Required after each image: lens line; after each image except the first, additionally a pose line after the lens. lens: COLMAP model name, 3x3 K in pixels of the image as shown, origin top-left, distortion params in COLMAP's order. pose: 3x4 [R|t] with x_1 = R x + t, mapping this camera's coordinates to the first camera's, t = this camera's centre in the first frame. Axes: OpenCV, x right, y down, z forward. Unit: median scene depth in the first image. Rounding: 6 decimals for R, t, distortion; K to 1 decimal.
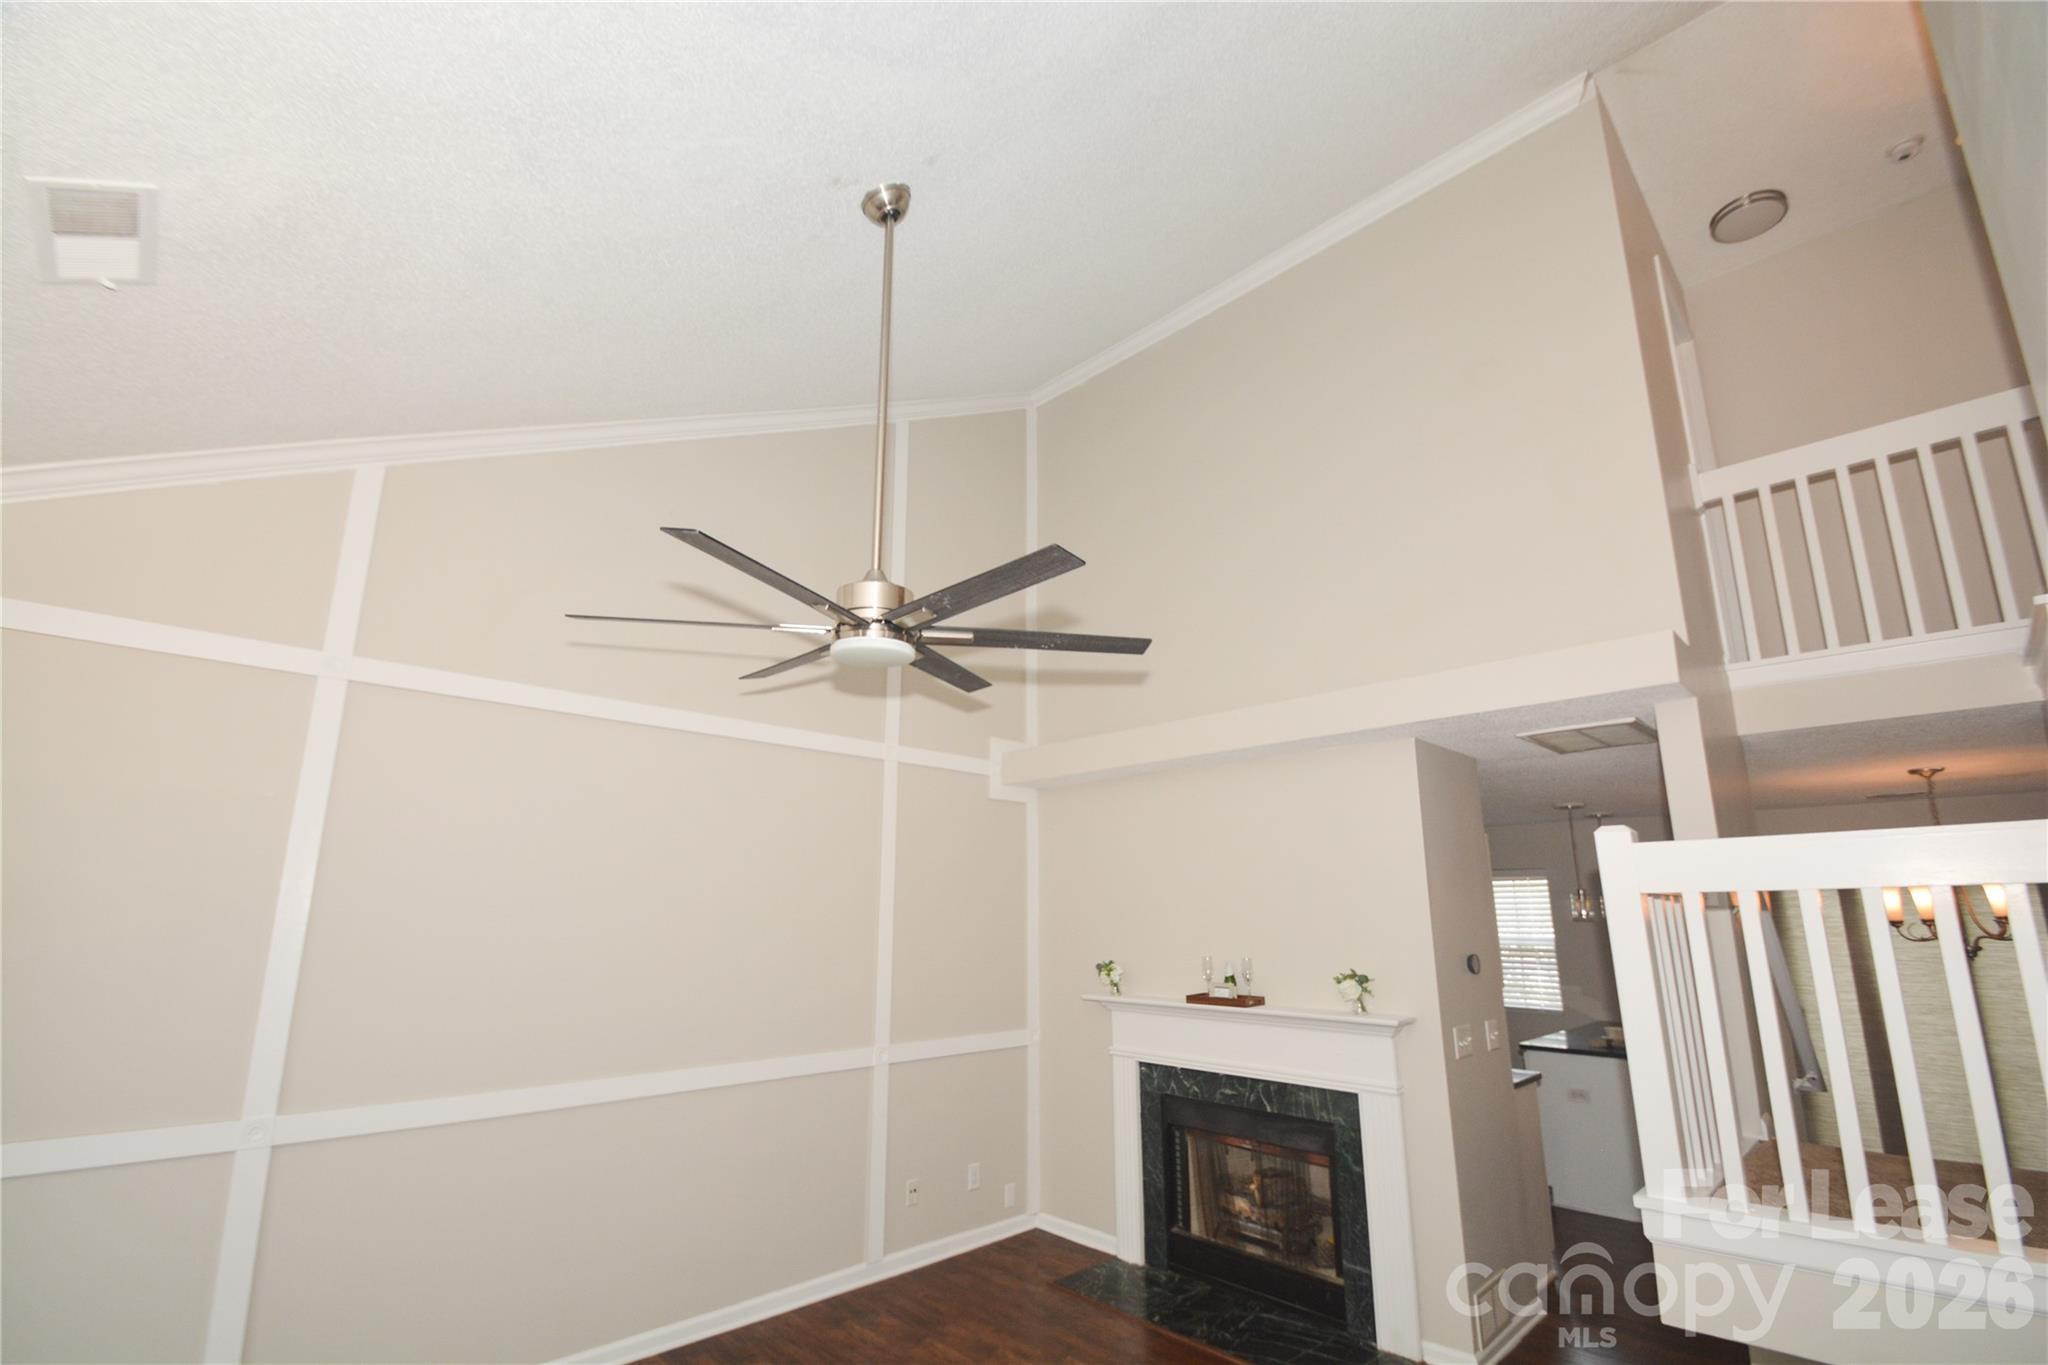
lens RADIAL K [[907.6, 0, 1010.3], [0, 907.6, 707.5], [0, 0, 1]] dist [0.009039, -0.012854]
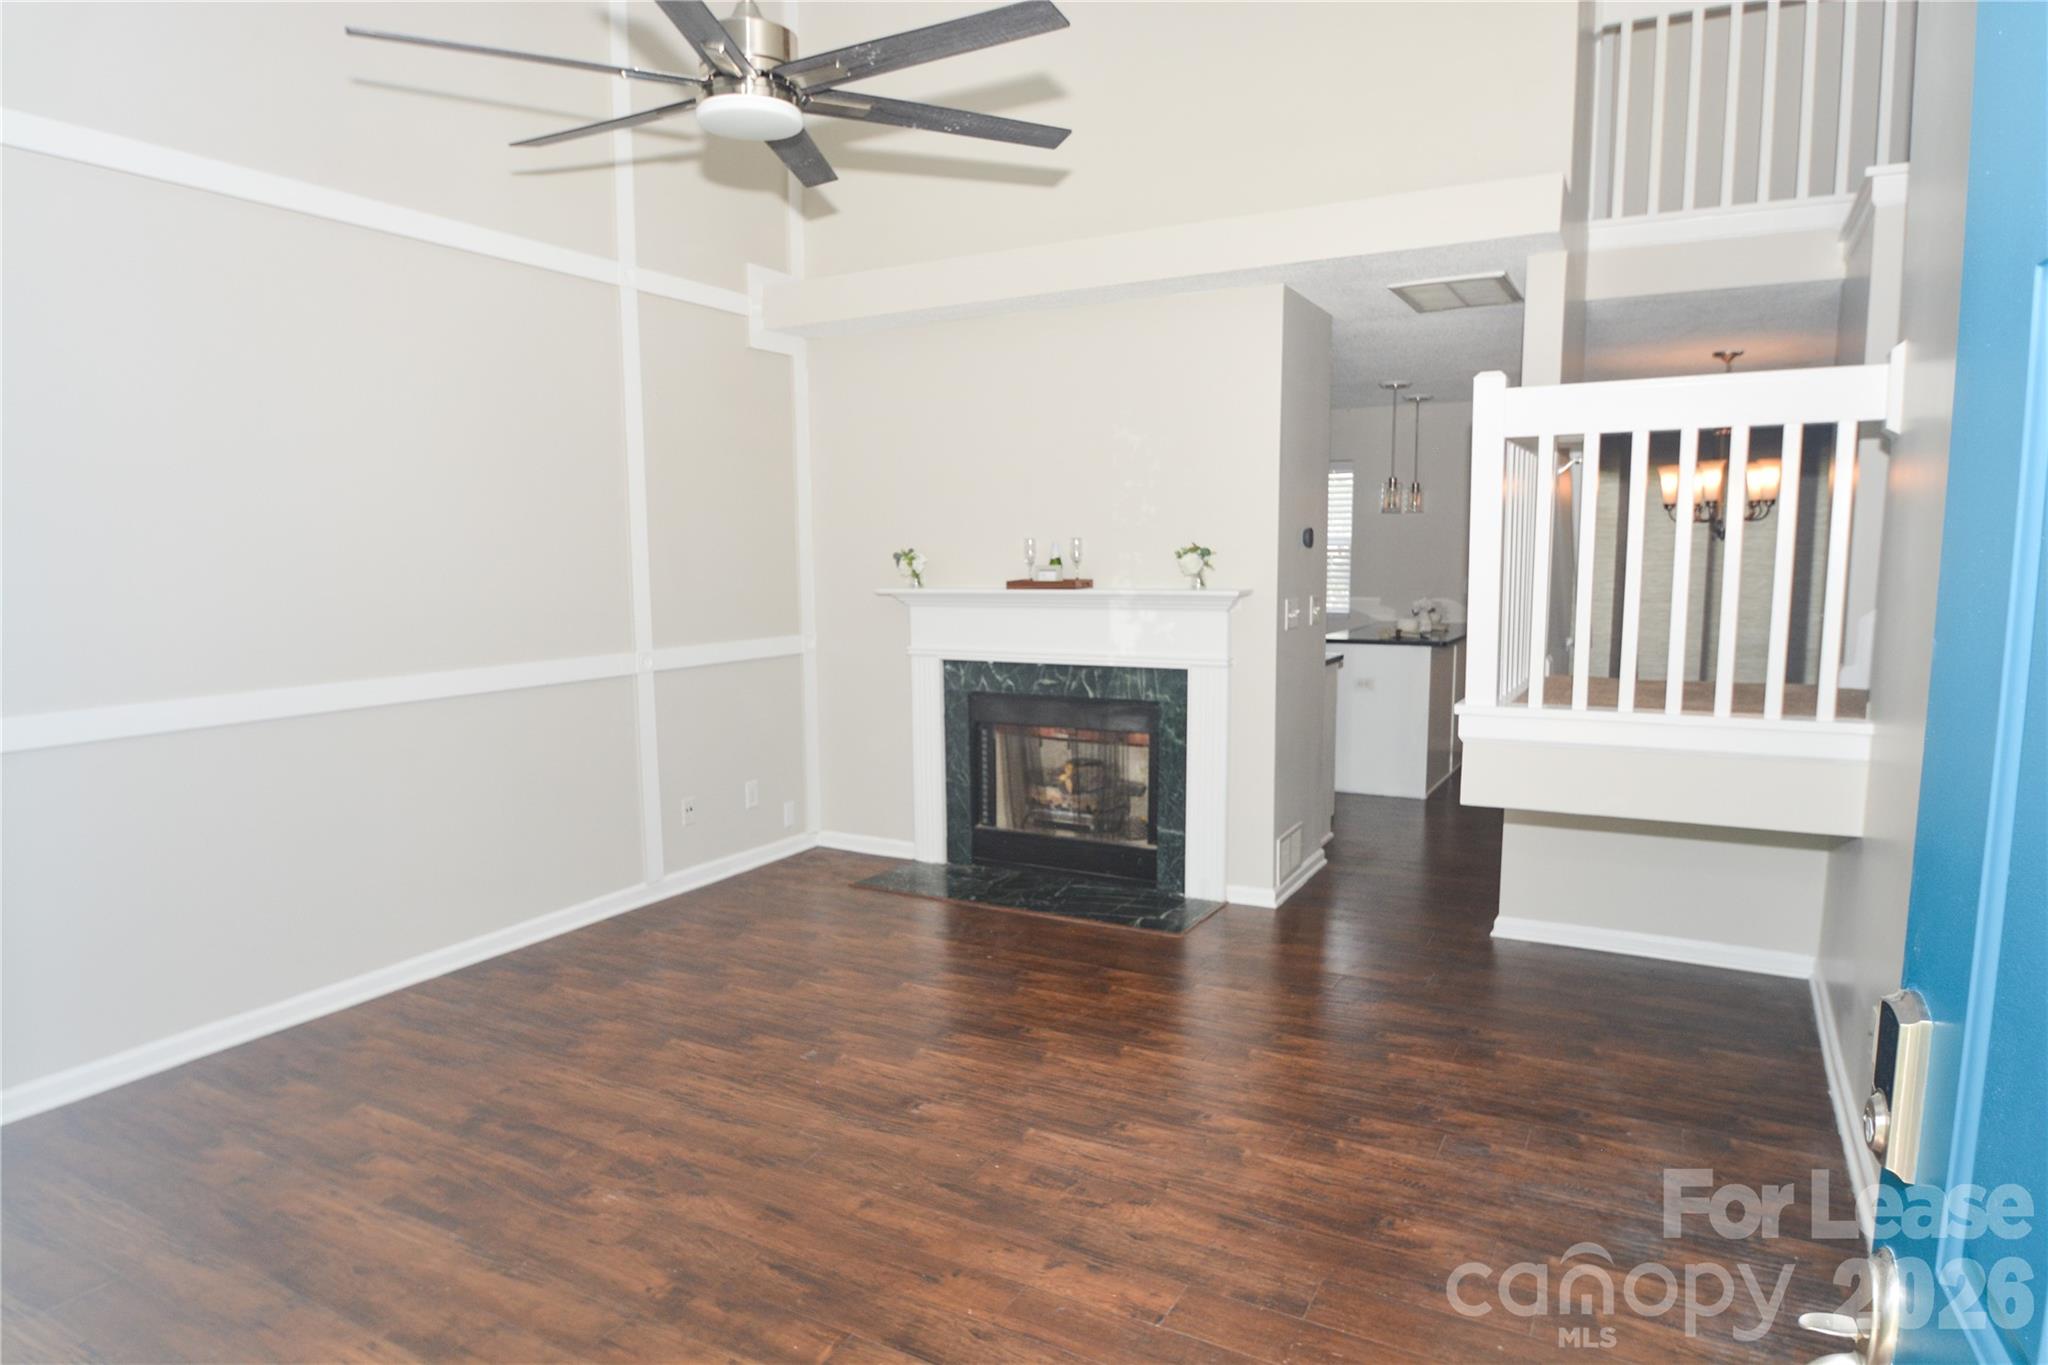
lens RADIAL K [[1247.2, 0, 1015.0], [0, 1247.2, 723.0], [0, 0, 1]] dist [-0.035249, 0.006132]
pose [[0.955288, -0.050893, 0.291263, -0.165656], [-0.055170, 0.937094, 0.344690, 0.030918], [-0.290483, -0.345347, 0.892387, -0.132786]]
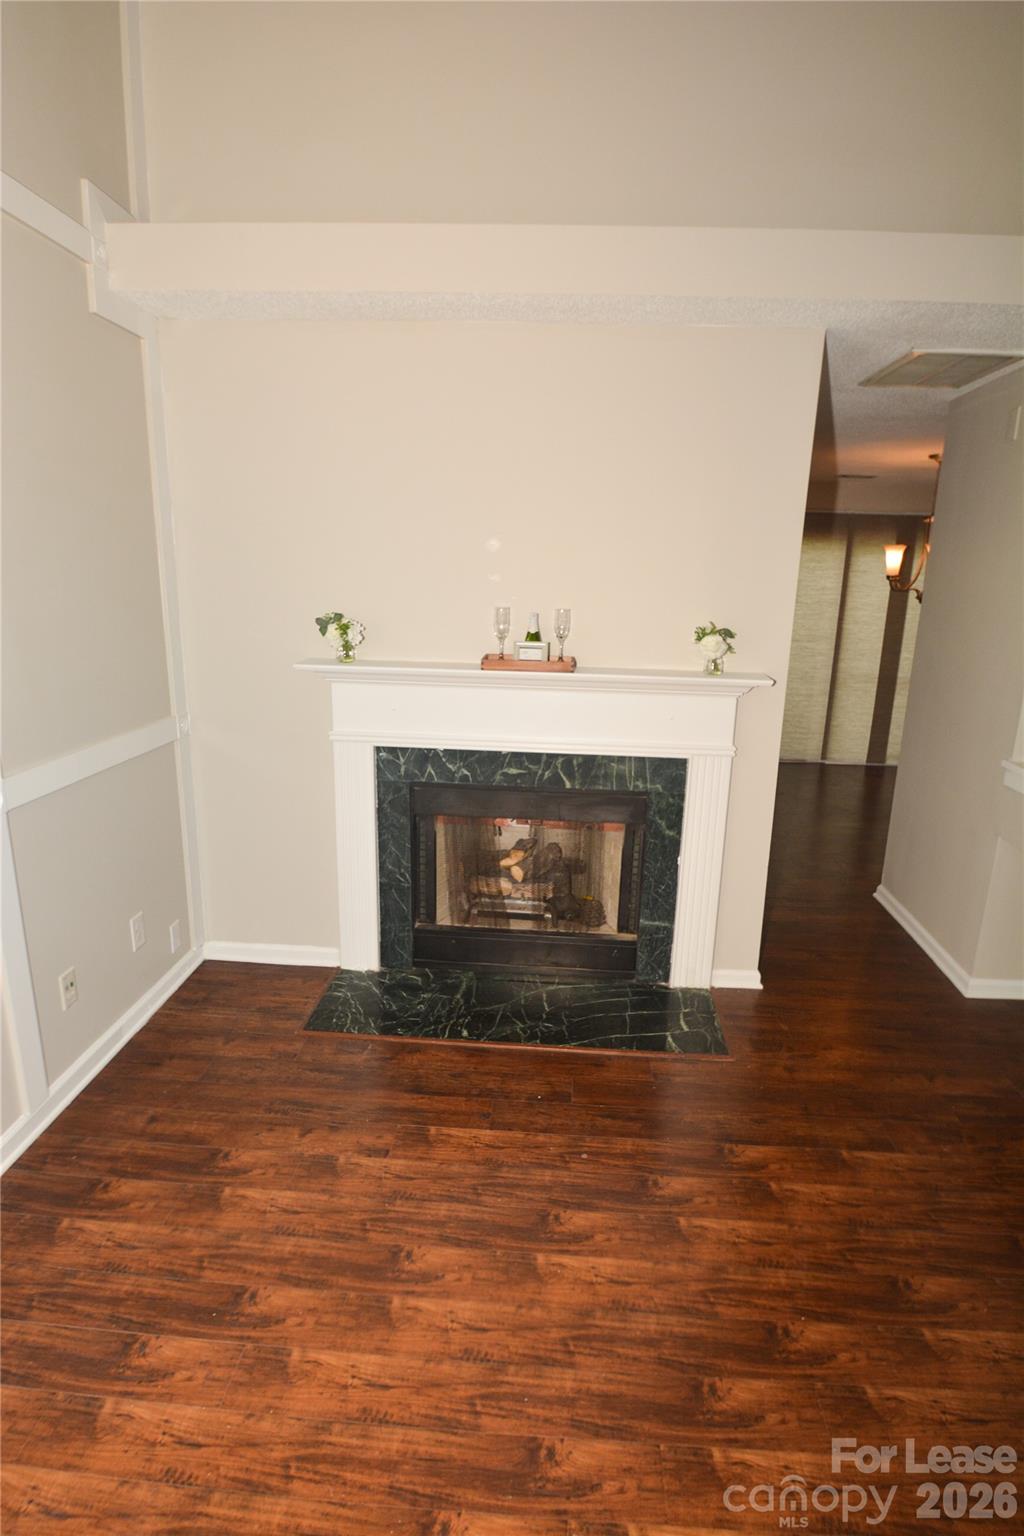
lens RADIAL K [[810.9, 0, 536.6], [0, 810.9, 792.8], [0, 0, 1]] dist [-0.024386, -0.000629]
pose [[0.722647, -0.165306, 0.671159, -0.243404], [-0.181358, 0.891620, 0.414876, 0.140883], [-0.667001, -0.421530, 0.614348, 0.553679]]
